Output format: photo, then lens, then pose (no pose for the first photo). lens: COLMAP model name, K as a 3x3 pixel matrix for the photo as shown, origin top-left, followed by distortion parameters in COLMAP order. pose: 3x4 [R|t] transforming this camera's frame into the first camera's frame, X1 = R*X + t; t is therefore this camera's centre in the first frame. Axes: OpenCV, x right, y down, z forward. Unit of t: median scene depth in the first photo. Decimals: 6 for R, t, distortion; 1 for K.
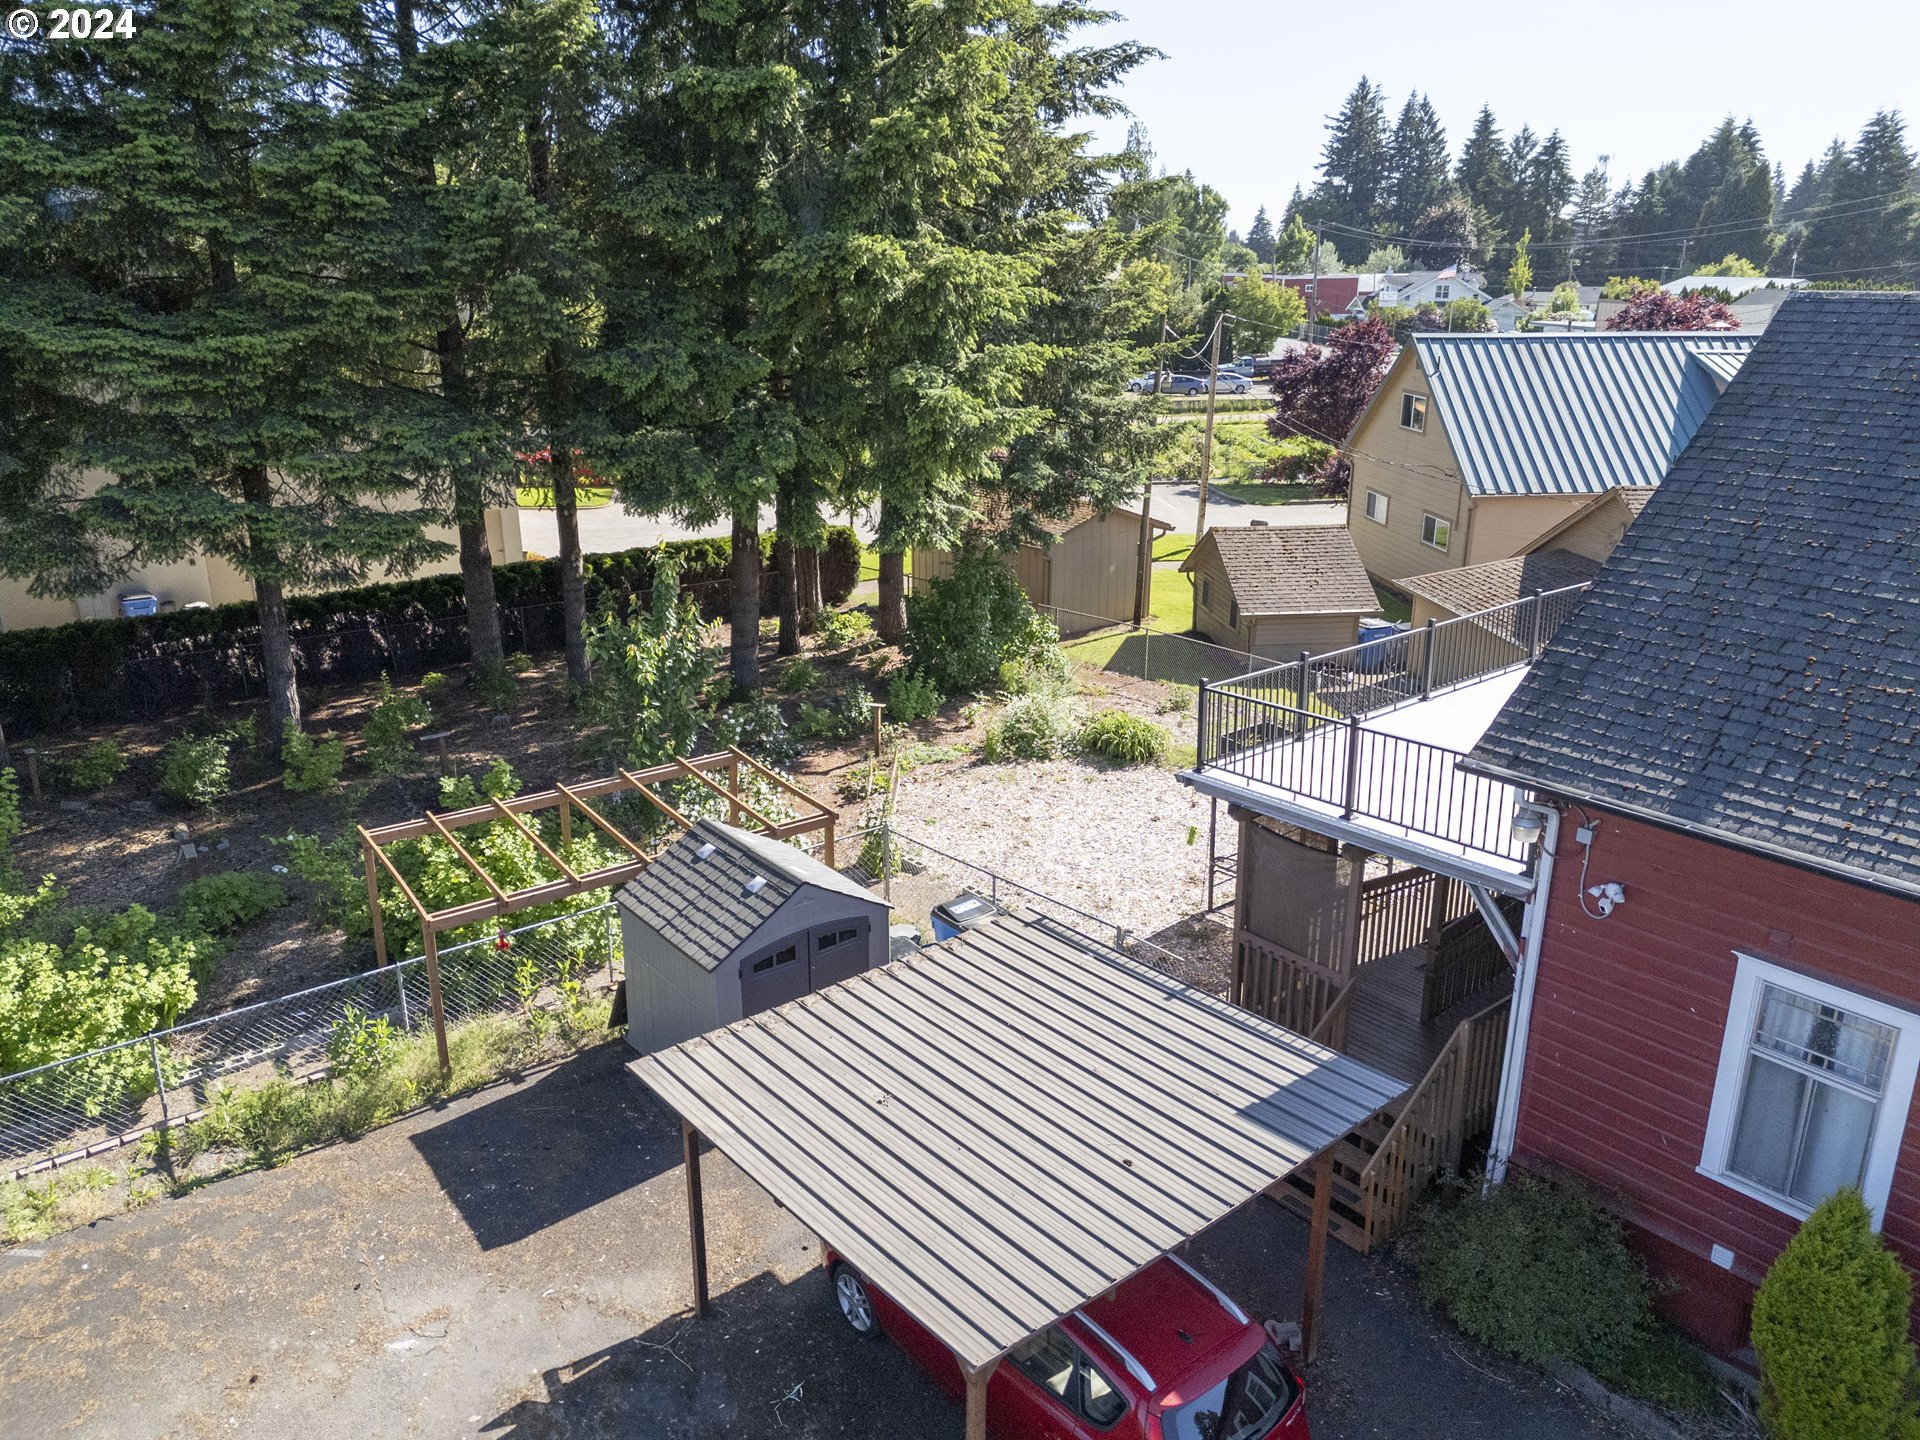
lens RADIAL K [[1394.6, 0, 960.0], [0, 1394.6, 720.0], [0, 0, 1]] dist [0.085597, -0.101000]
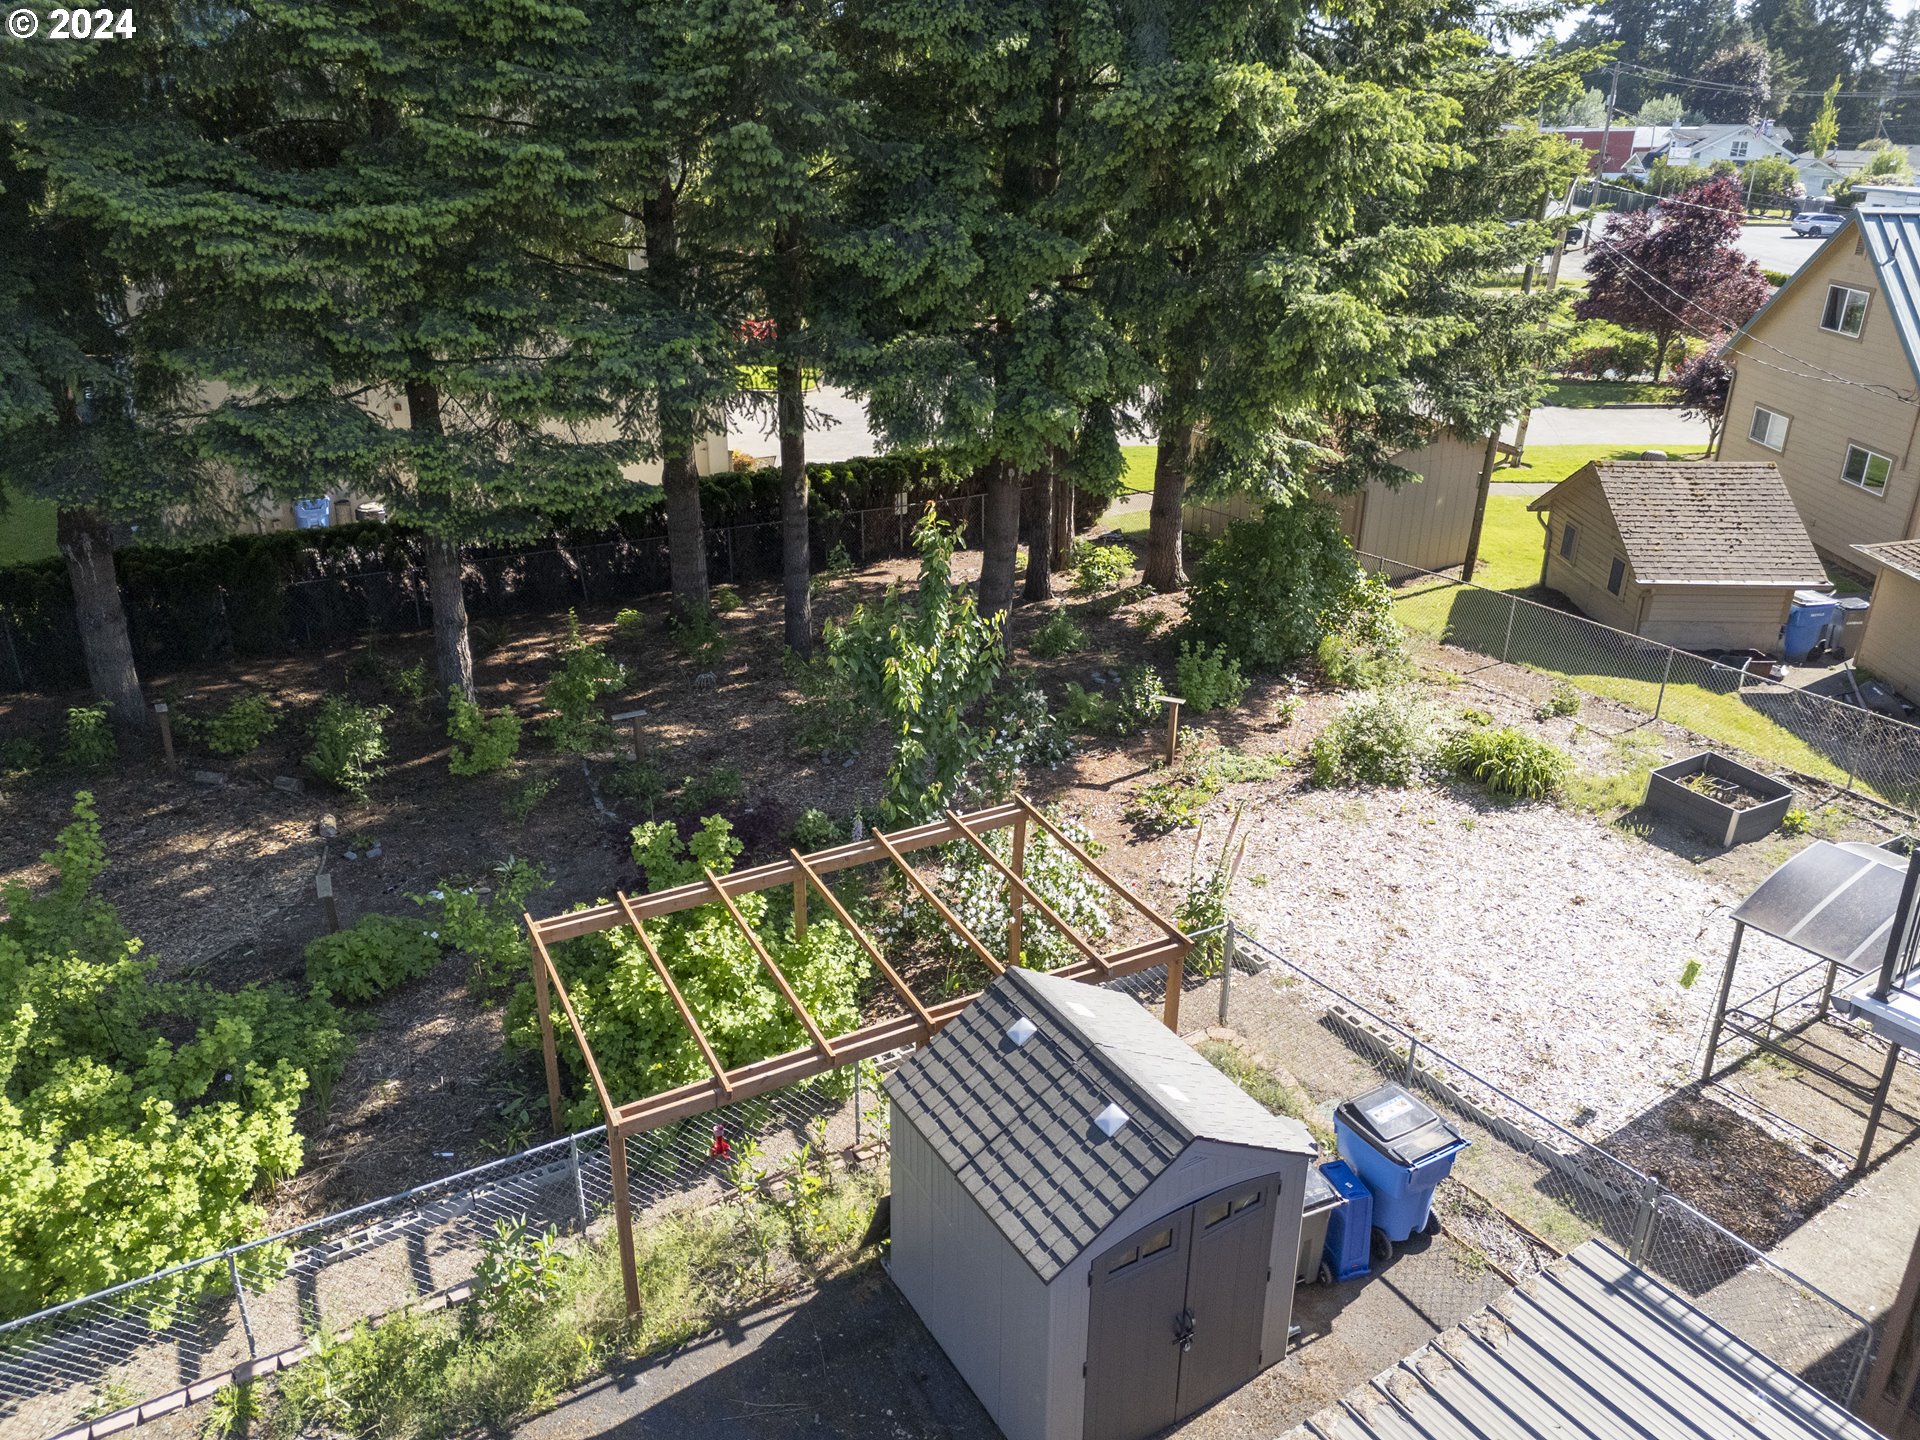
lens RADIAL K [[1404.3, 0, 960.0], [0, 1404.3, 720.0], [0, 0, 1]] dist [0.068006, -0.070360]
pose [[0.991255, 0.058447, -0.118313, -0.094879], [-0.047441, 0.994461, 0.093795, -0.075264], [0.123139, -0.087362, 0.988537, 0.241202]]
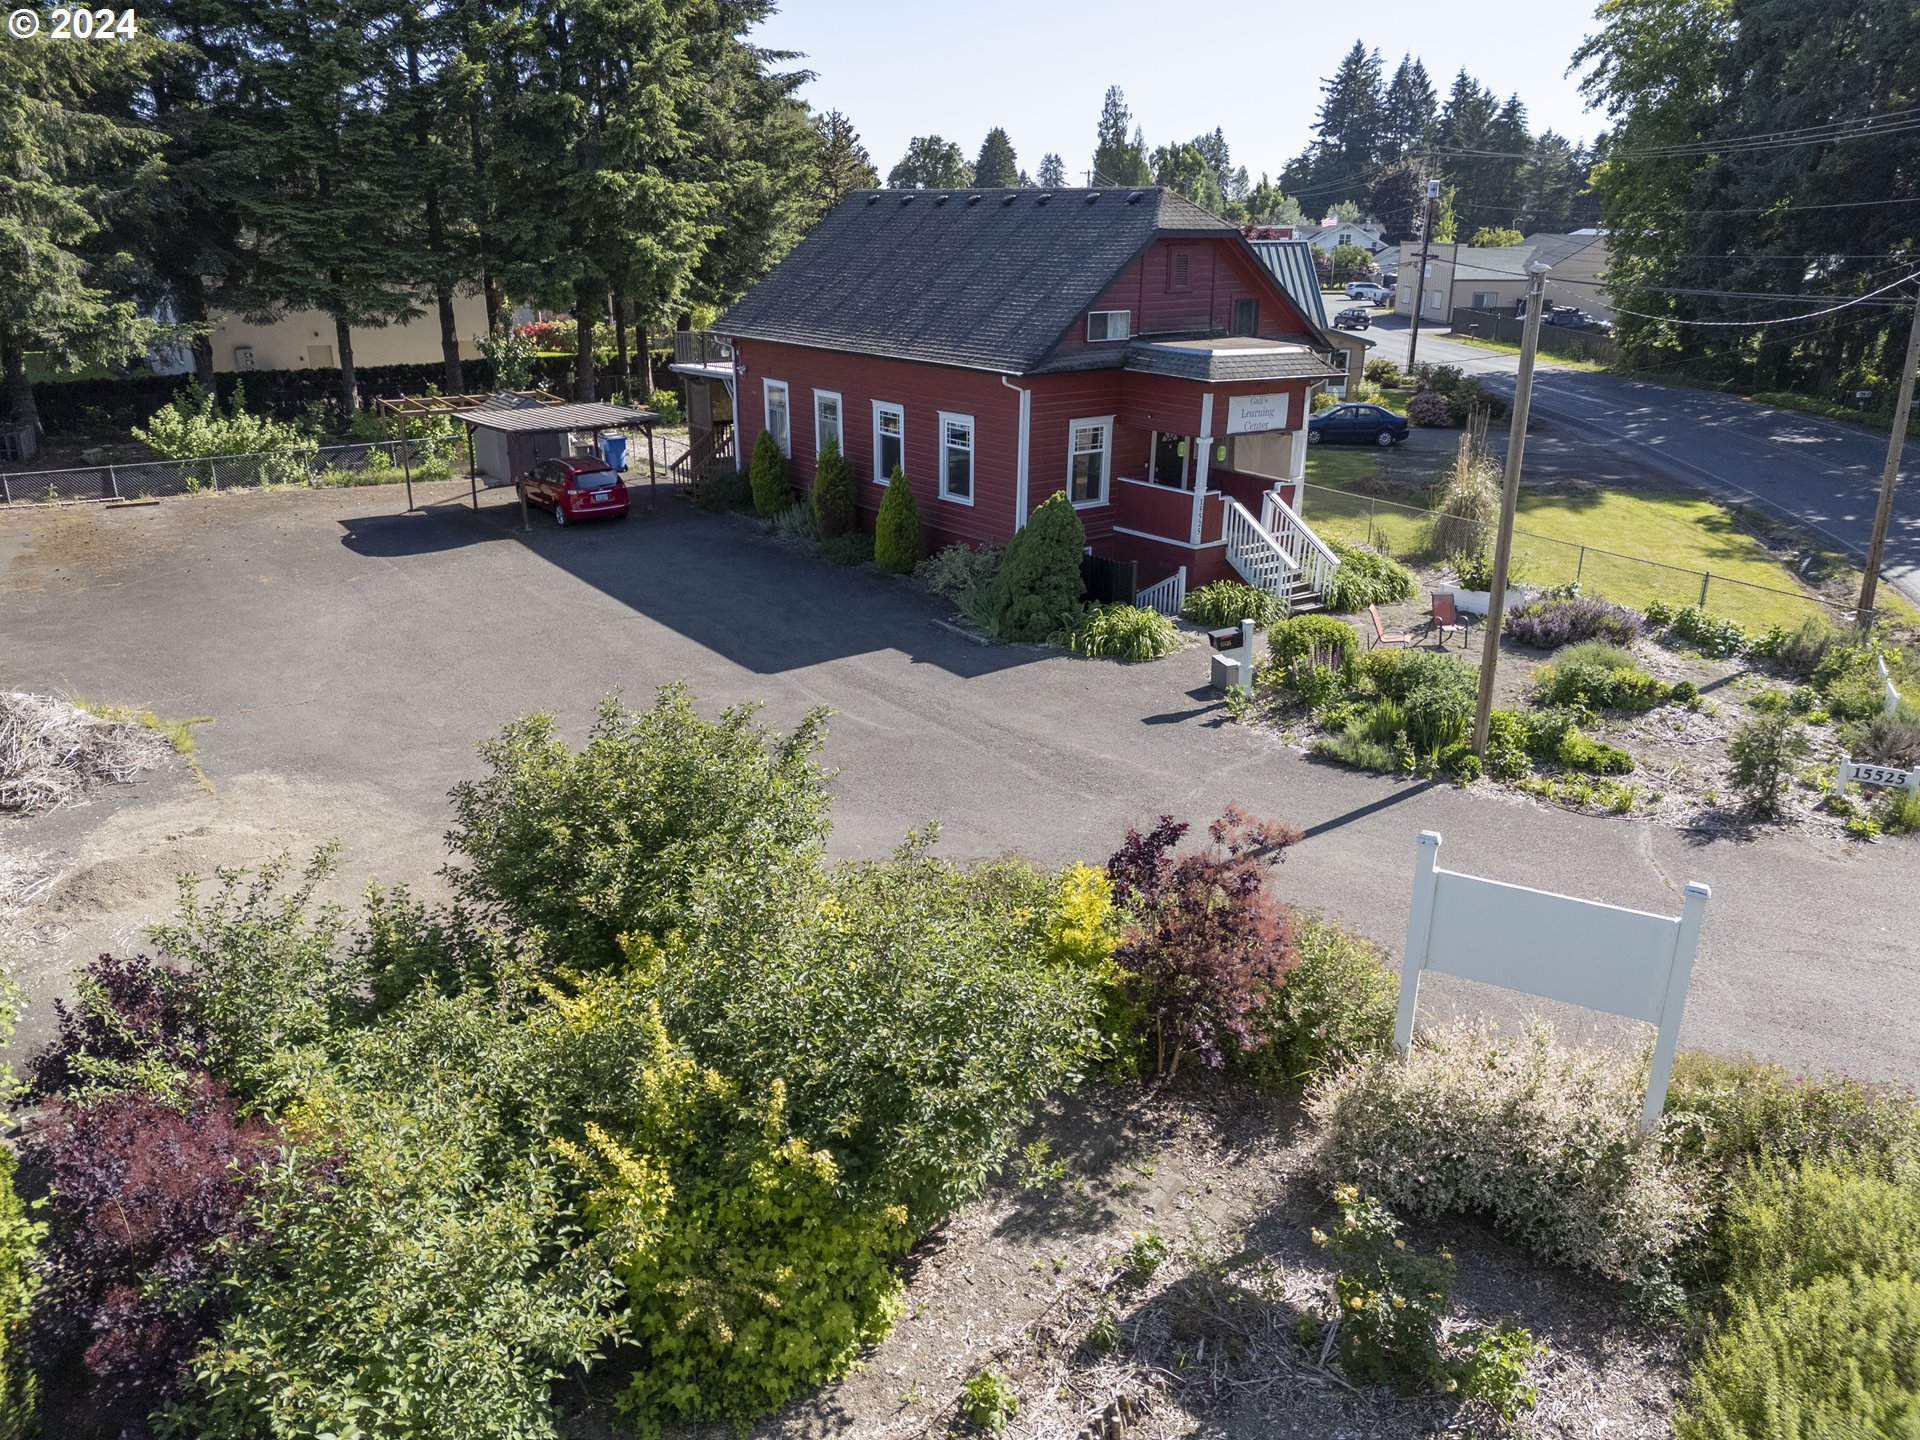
lens RADIAL K [[1394.6, 0, 960.0], [0, 1394.6, 720.0], [0, 0, 1]] dist [0.085597, -0.101000]
pose [[0.998877, 0.022478, -0.041699, 0.565543], [-0.021356, 0.999403, 0.027154, 0.426974], [0.042285, -0.026233, 0.998761, -1.160125]]
